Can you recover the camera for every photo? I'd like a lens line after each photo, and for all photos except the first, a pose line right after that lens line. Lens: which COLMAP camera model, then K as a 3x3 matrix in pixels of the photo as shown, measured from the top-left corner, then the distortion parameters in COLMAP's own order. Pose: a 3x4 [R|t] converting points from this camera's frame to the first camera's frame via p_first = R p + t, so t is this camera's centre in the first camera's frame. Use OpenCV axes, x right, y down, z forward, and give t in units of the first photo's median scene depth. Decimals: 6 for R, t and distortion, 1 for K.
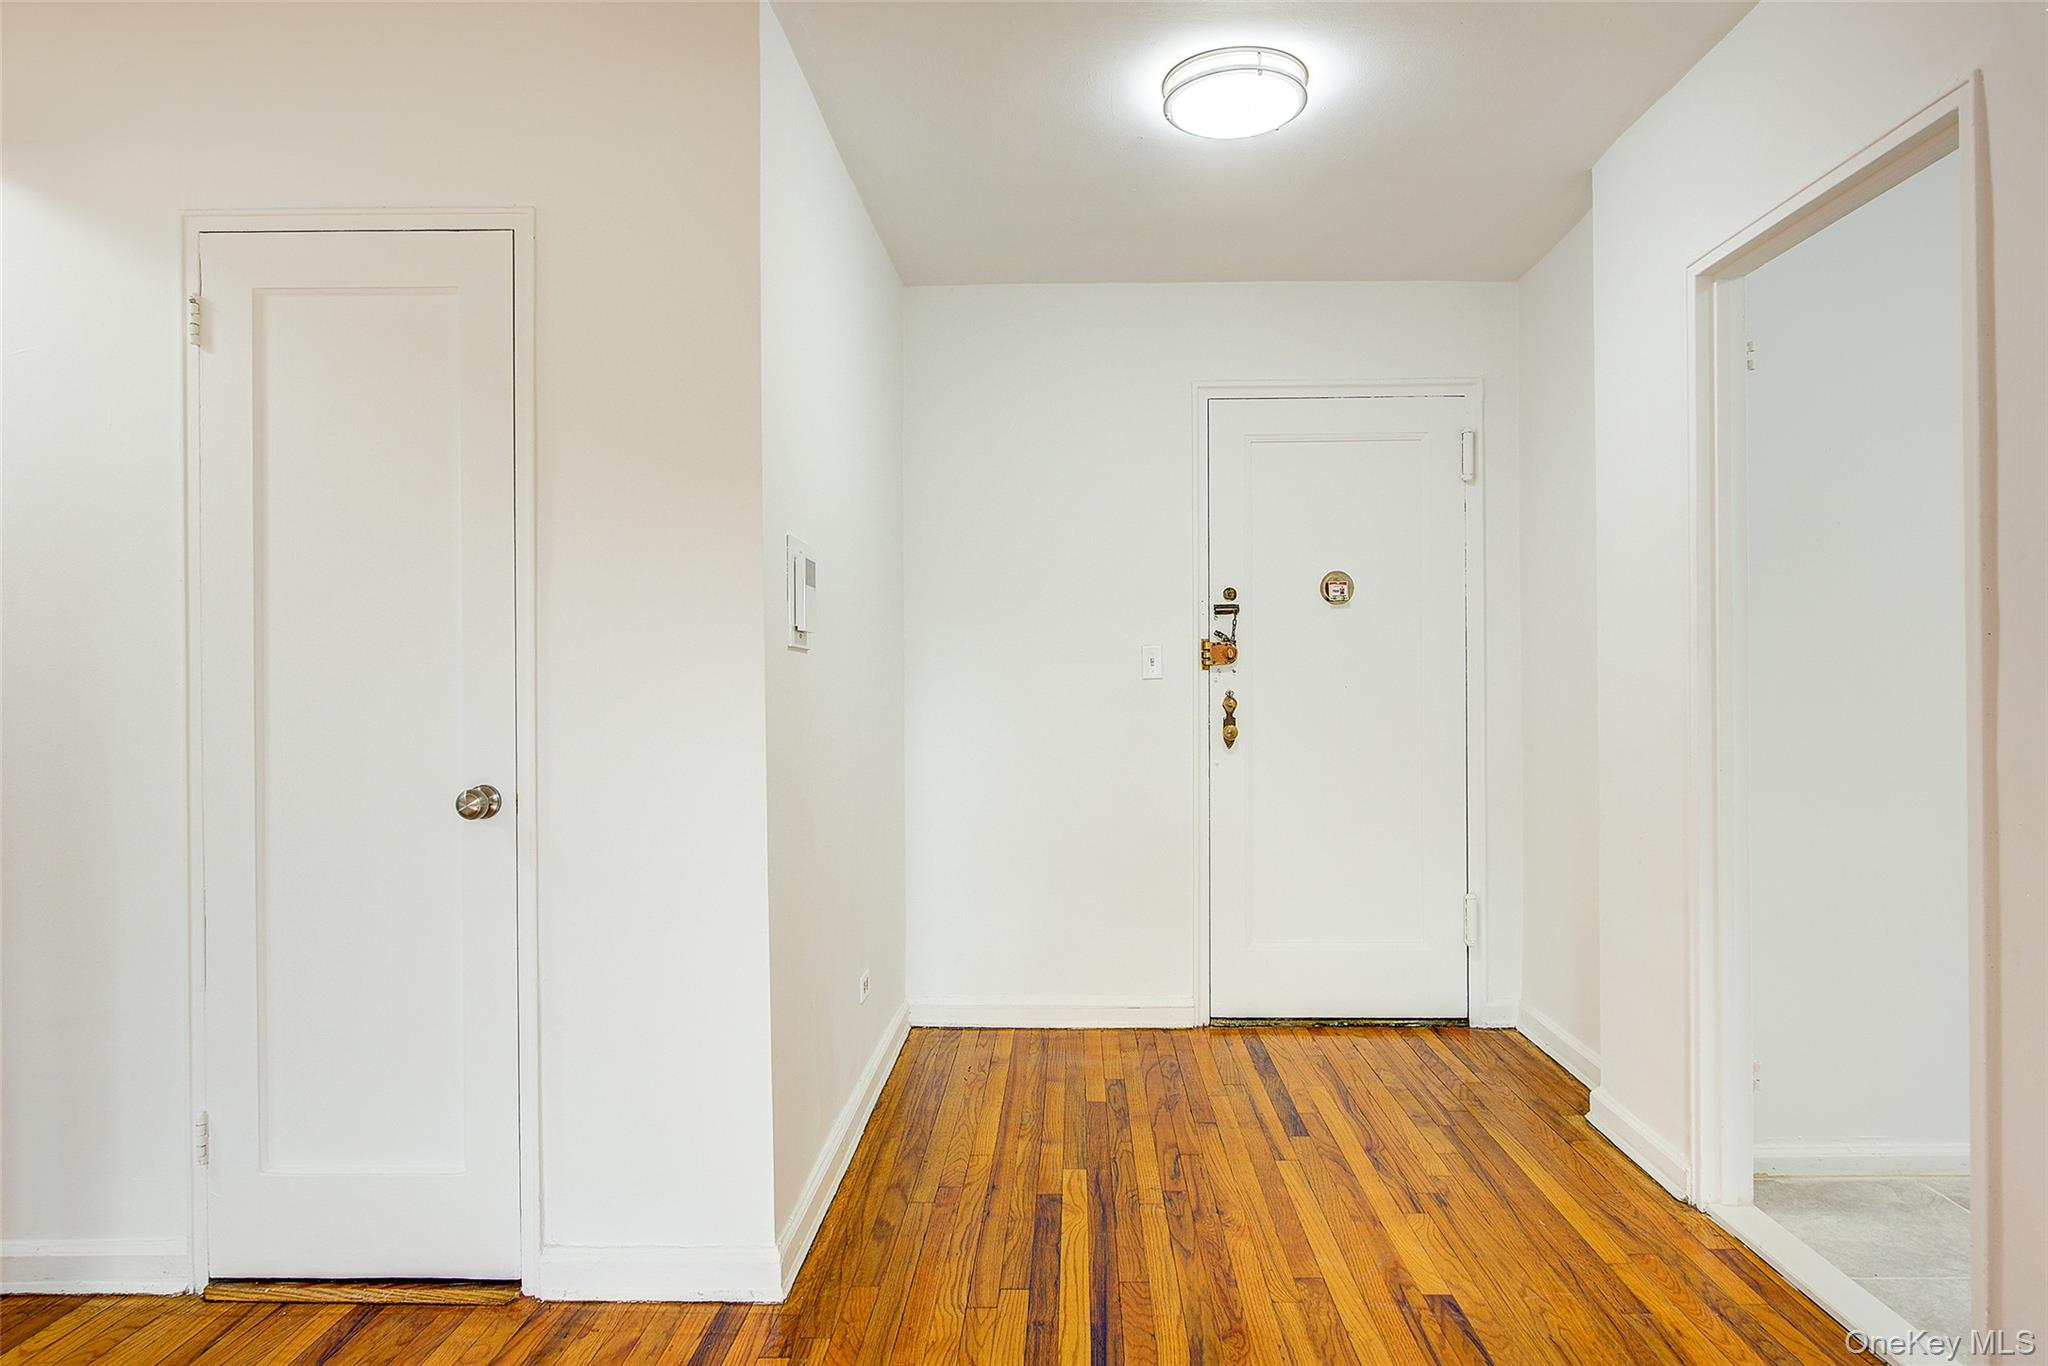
lens RADIAL K [[1189.7, 0, 1054.4], [0, 1189.7, 680.1], [0, 0, 1]] dist [-0.001959, -0.000209]
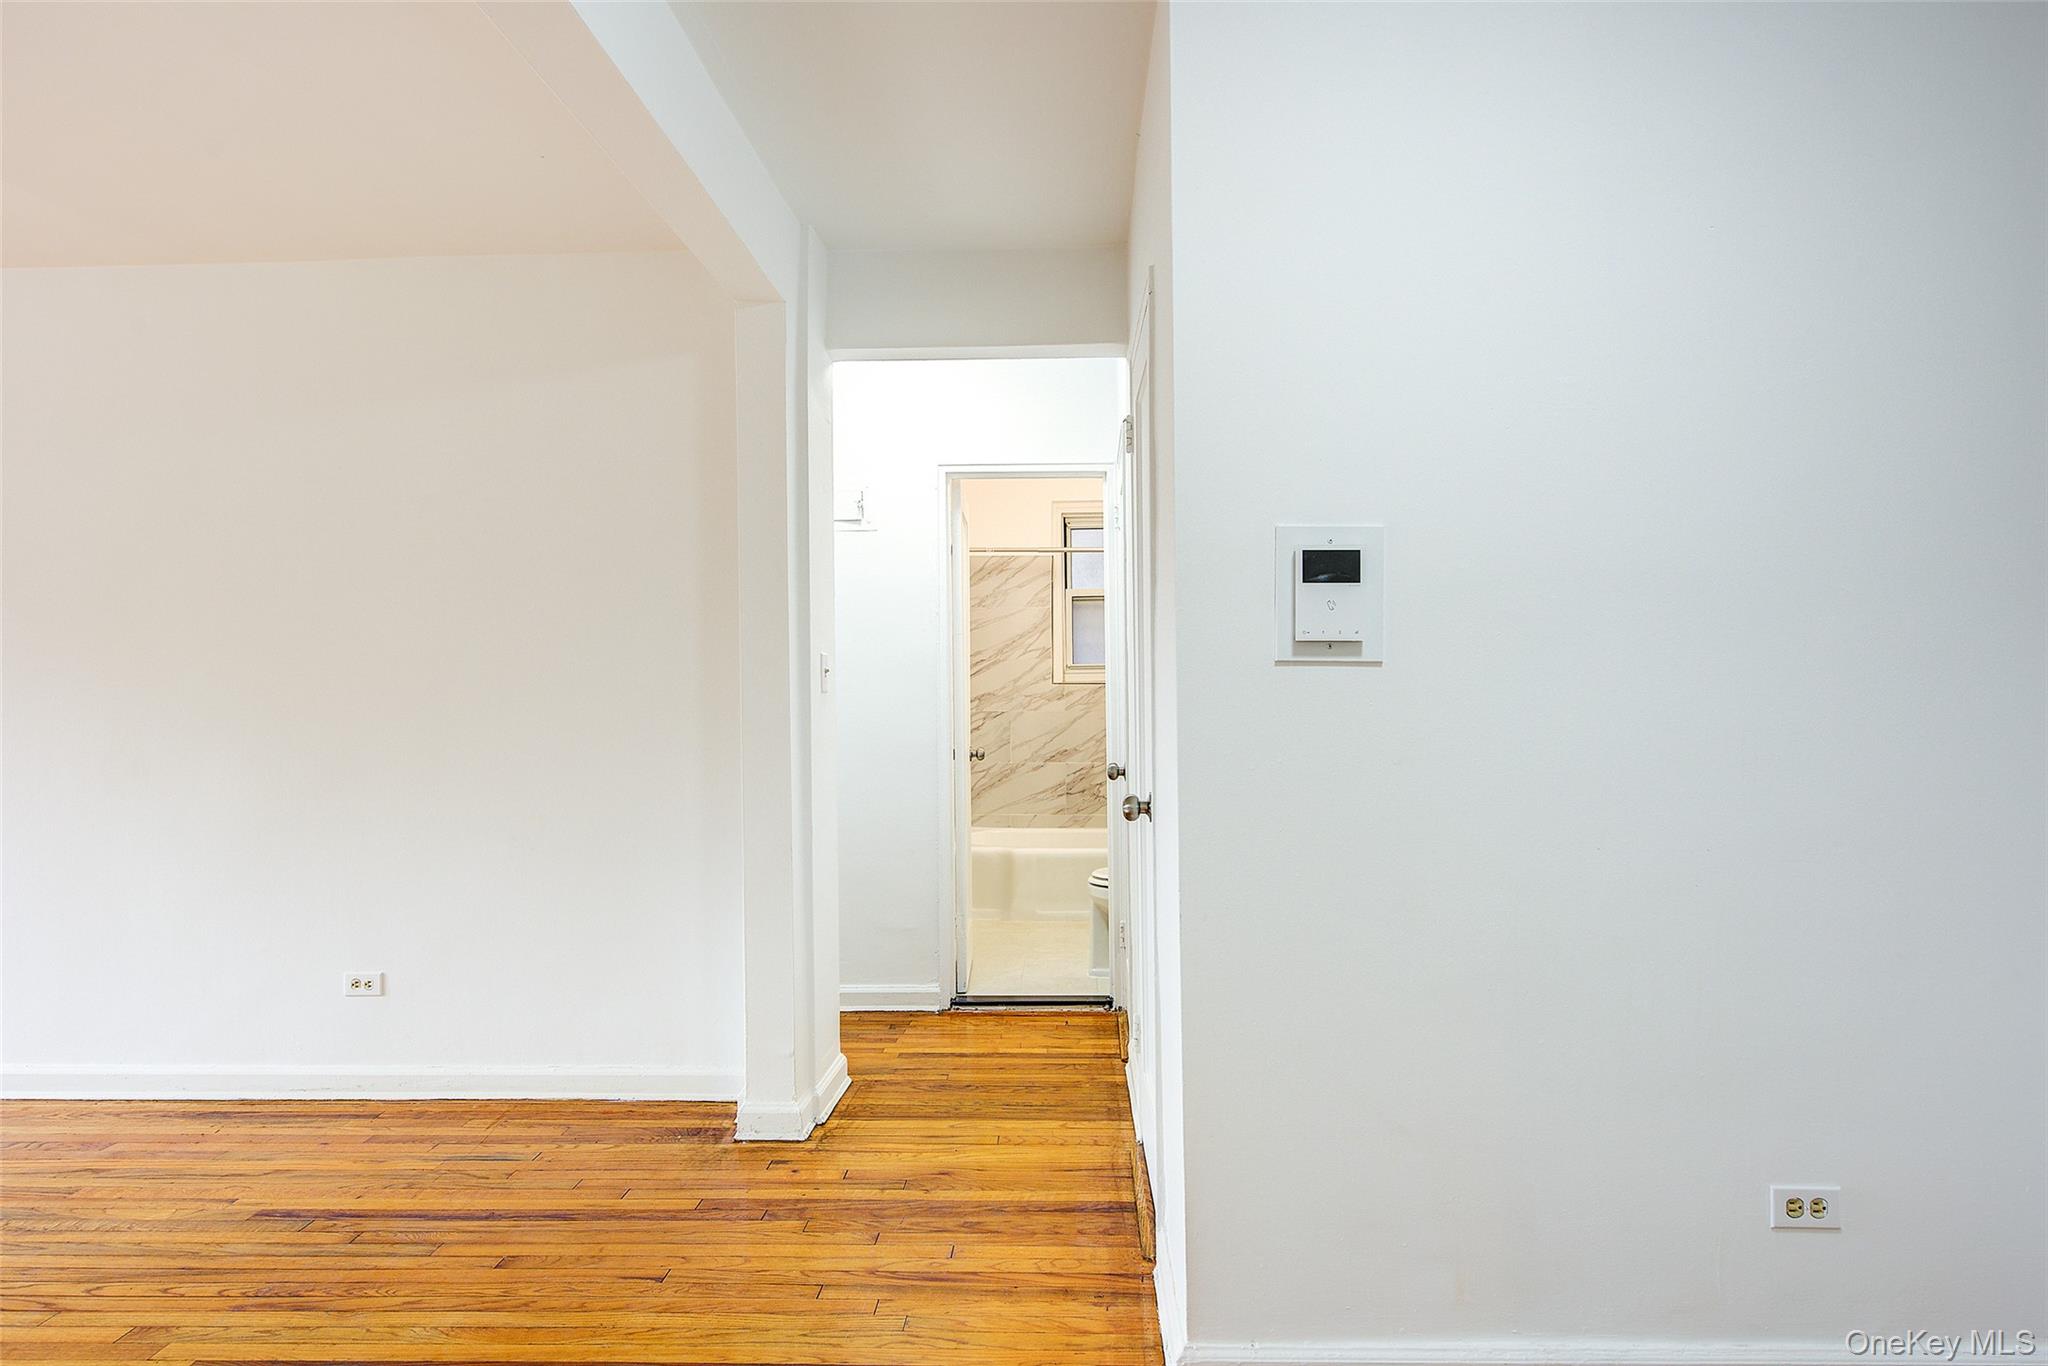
lens RADIAL K [[1189.7, 0, 1034.4], [0, 1189.7, 678.9], [0, 0, 1]] dist [-0.001959, -0.000209]
pose [[-0.020293, -0.009610, -0.999748, 0.632948], [0.007104, 0.999927, -0.009756, -0.009360], [0.999769, -0.007300, -0.020224, 0.881222]]
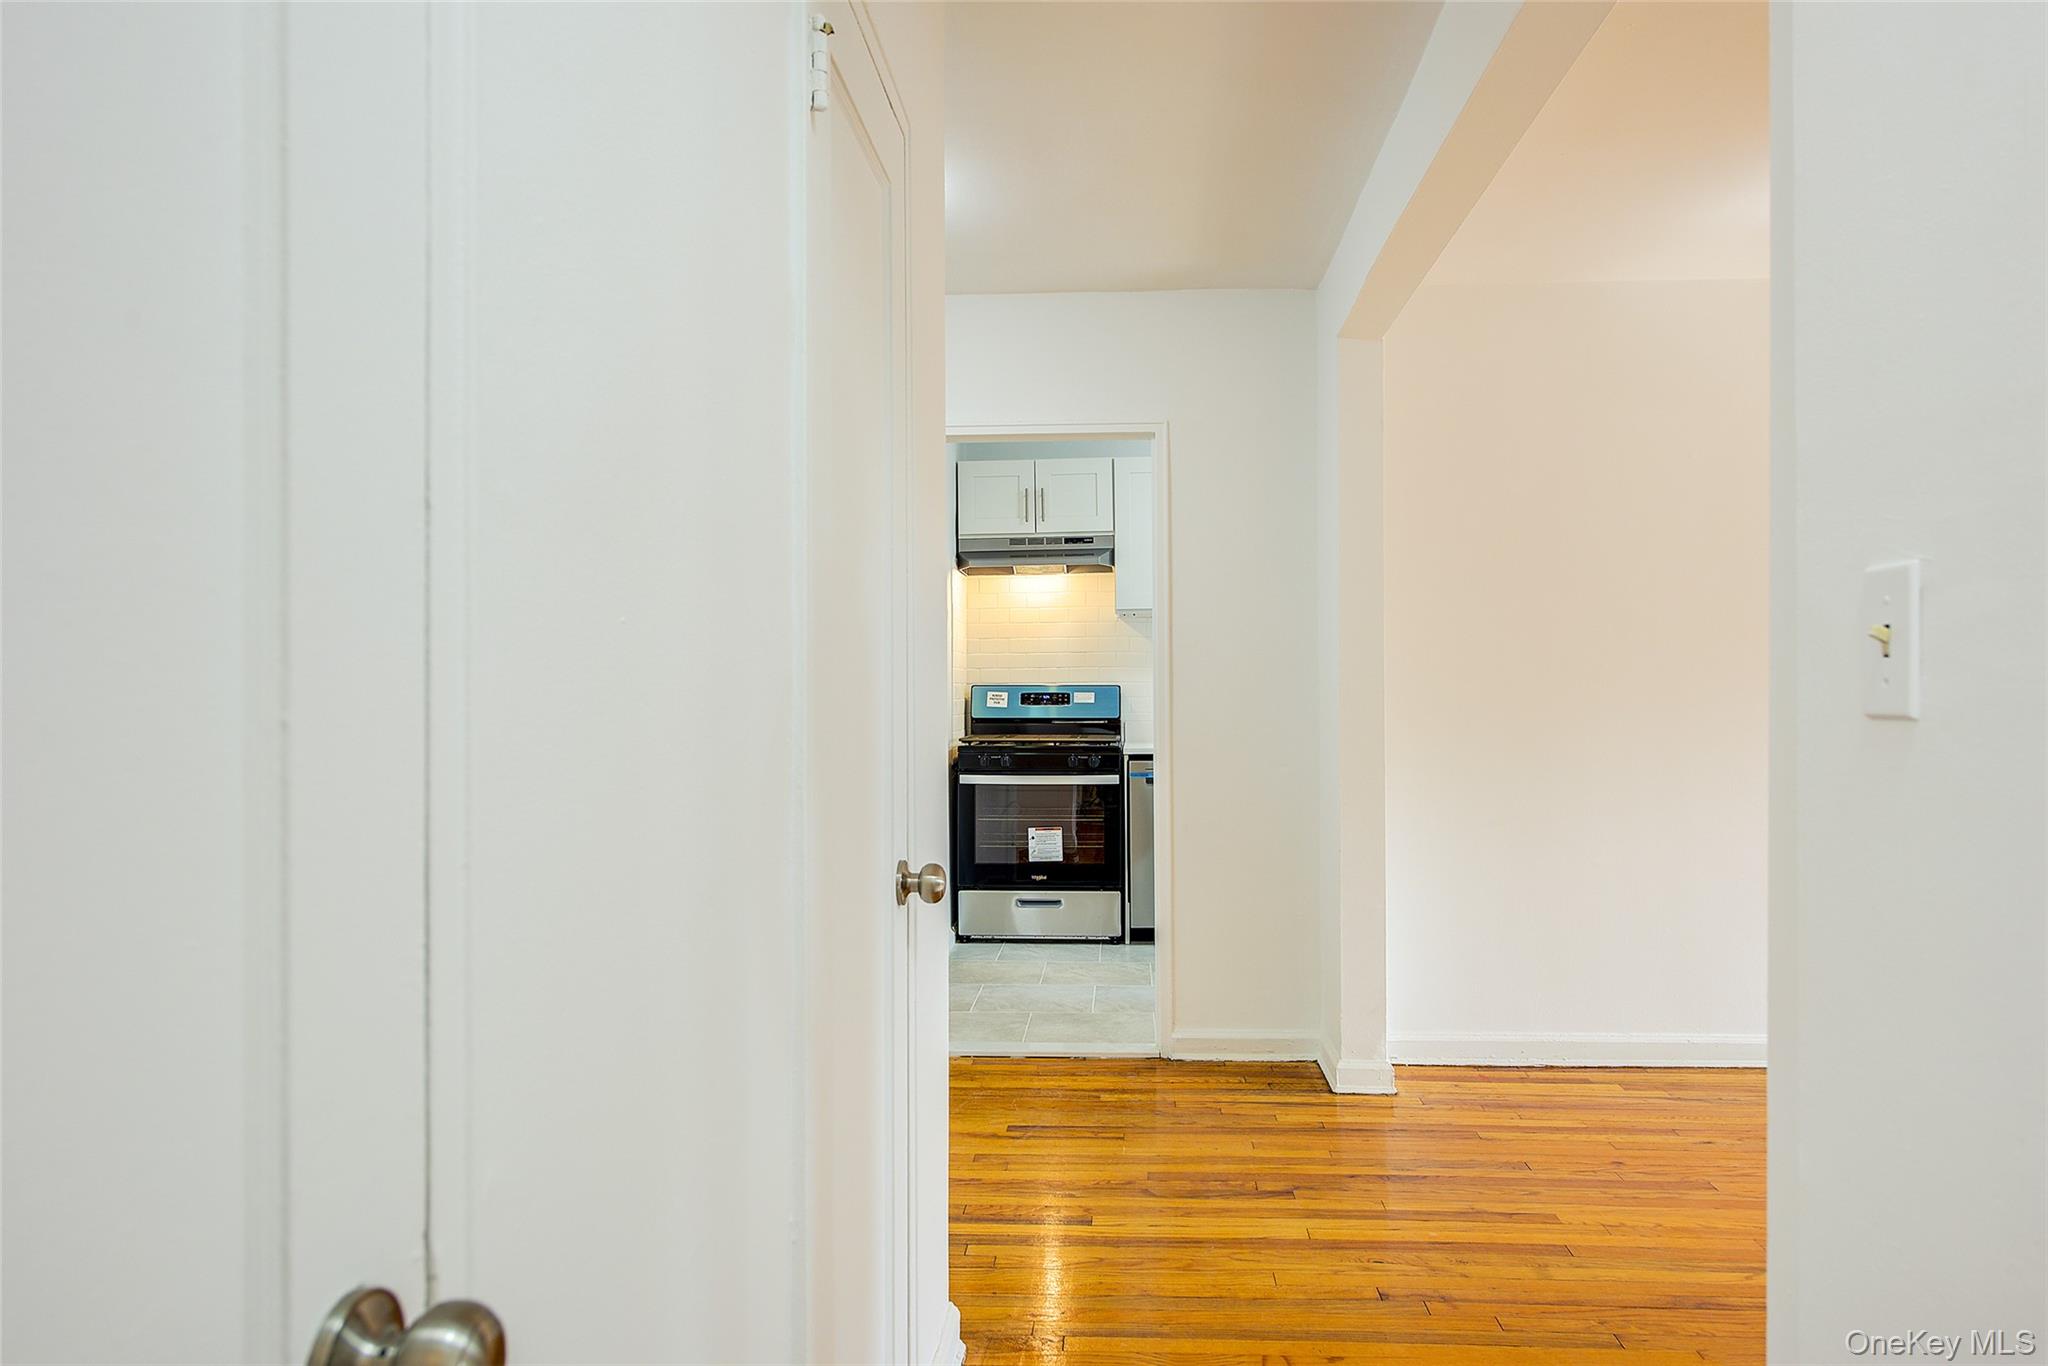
lens RADIAL K [[1336.7, 0, 1026.5], [0, 1336.7, 678.1], [0, 0, 1]] dist [-0.019795, -0.001202]
pose [[0.064897, 0.007400, 0.997865, -1.268769], [0.008060, 0.999936, -0.007940, -0.021204], [-0.997859, 0.008558, 0.064833, 0.838515]]
